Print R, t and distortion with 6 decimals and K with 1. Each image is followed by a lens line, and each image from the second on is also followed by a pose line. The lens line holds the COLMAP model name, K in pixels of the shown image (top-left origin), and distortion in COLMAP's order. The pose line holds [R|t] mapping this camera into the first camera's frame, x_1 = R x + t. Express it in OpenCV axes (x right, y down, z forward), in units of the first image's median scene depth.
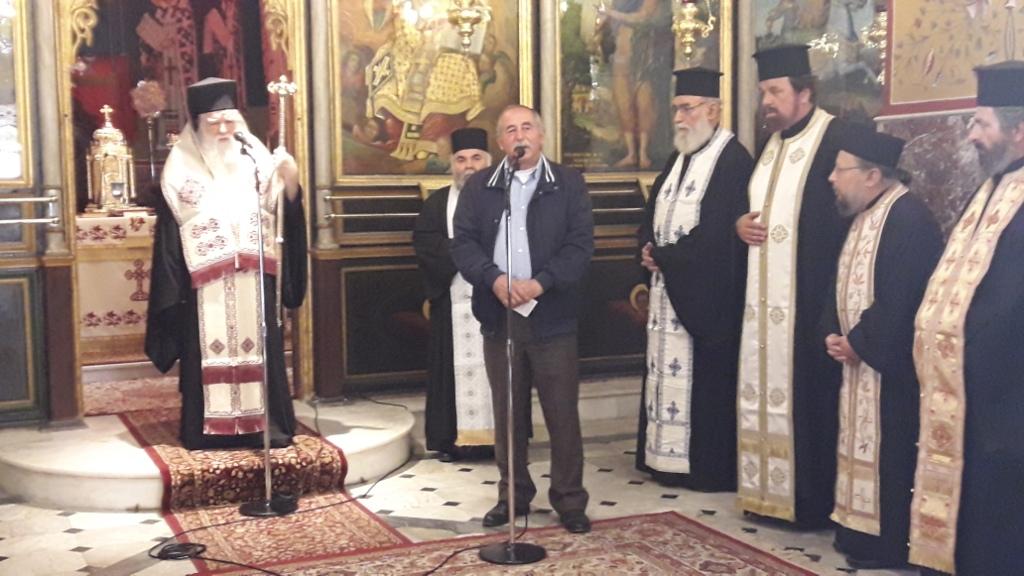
lens RADIAL K [[1245.2, 0, 512.0], [0, 1245.2, 288.0], [0, 0, 1]] dist [0.009750, -0.306666]
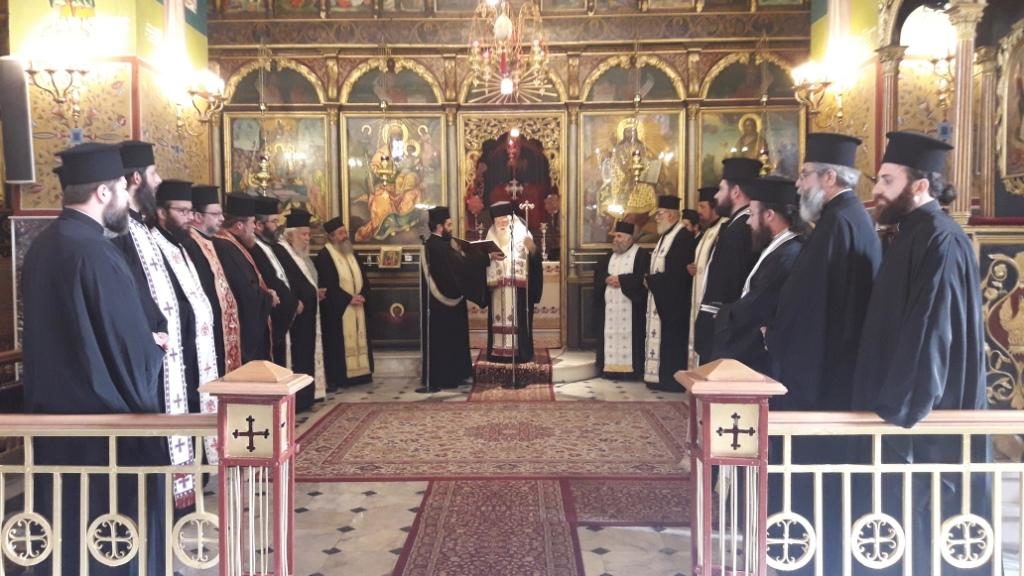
lens RADIAL K [[836.1, 0, 512.0], [0, 836.1, 288.0], [0, 0, 1]] dist [0.009057, -0.044333]
pose [[0.870109, 0.028395, -0.492041, 0.543176], [-0.042566, 0.998938, -0.017625, 0.017484], [0.491018, 0.036279, 0.870394, -0.344941]]
